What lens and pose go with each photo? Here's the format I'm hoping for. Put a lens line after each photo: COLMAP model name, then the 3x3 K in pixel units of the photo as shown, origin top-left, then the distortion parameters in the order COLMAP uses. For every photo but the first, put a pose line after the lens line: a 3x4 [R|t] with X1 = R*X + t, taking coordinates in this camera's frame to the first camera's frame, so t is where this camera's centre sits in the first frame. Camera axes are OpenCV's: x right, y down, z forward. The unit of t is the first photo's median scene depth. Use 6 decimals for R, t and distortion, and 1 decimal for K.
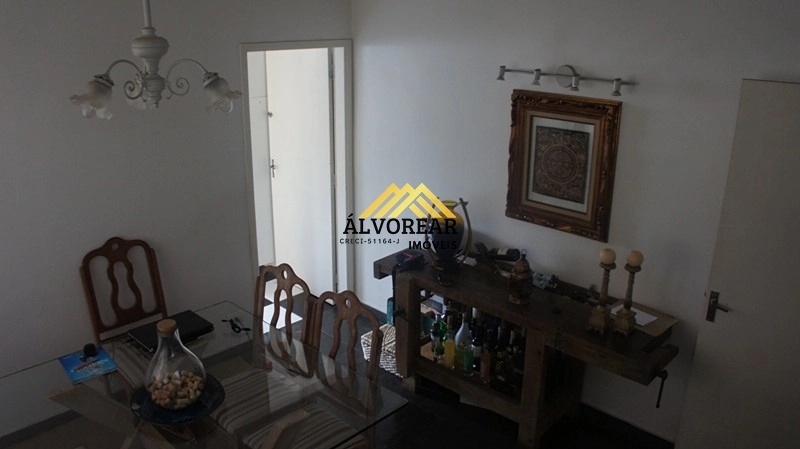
lens RADIAL K [[619.8, 0, 405.6], [0, 619.8, 213.3], [0, 0, 1]] dist [-0.183518, 0.125194]
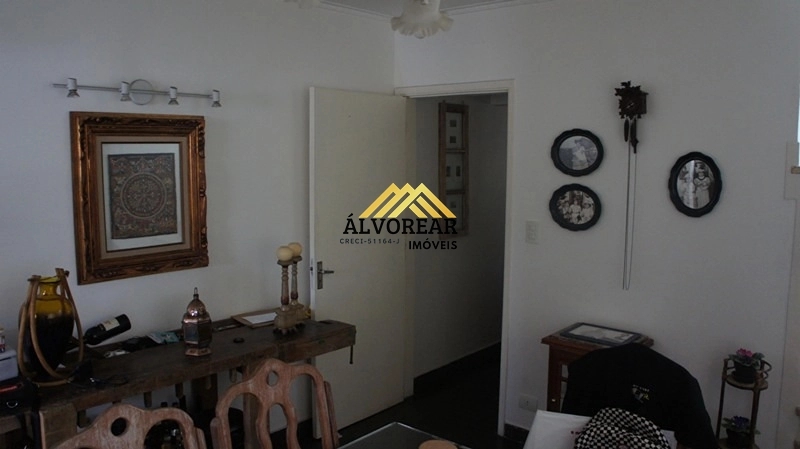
lens RADIAL K [[619.8, 0, 405.6], [0, 619.8, 213.3], [0, 0, 1]] dist [-0.183518, 0.125194]
pose [[-0.035291, -0.116924, 0.992514, -0.601199], [0.292884, 0.948316, 0.122131, -0.053408], [-0.955496, 0.295002, 0.000778, 0.671089]]
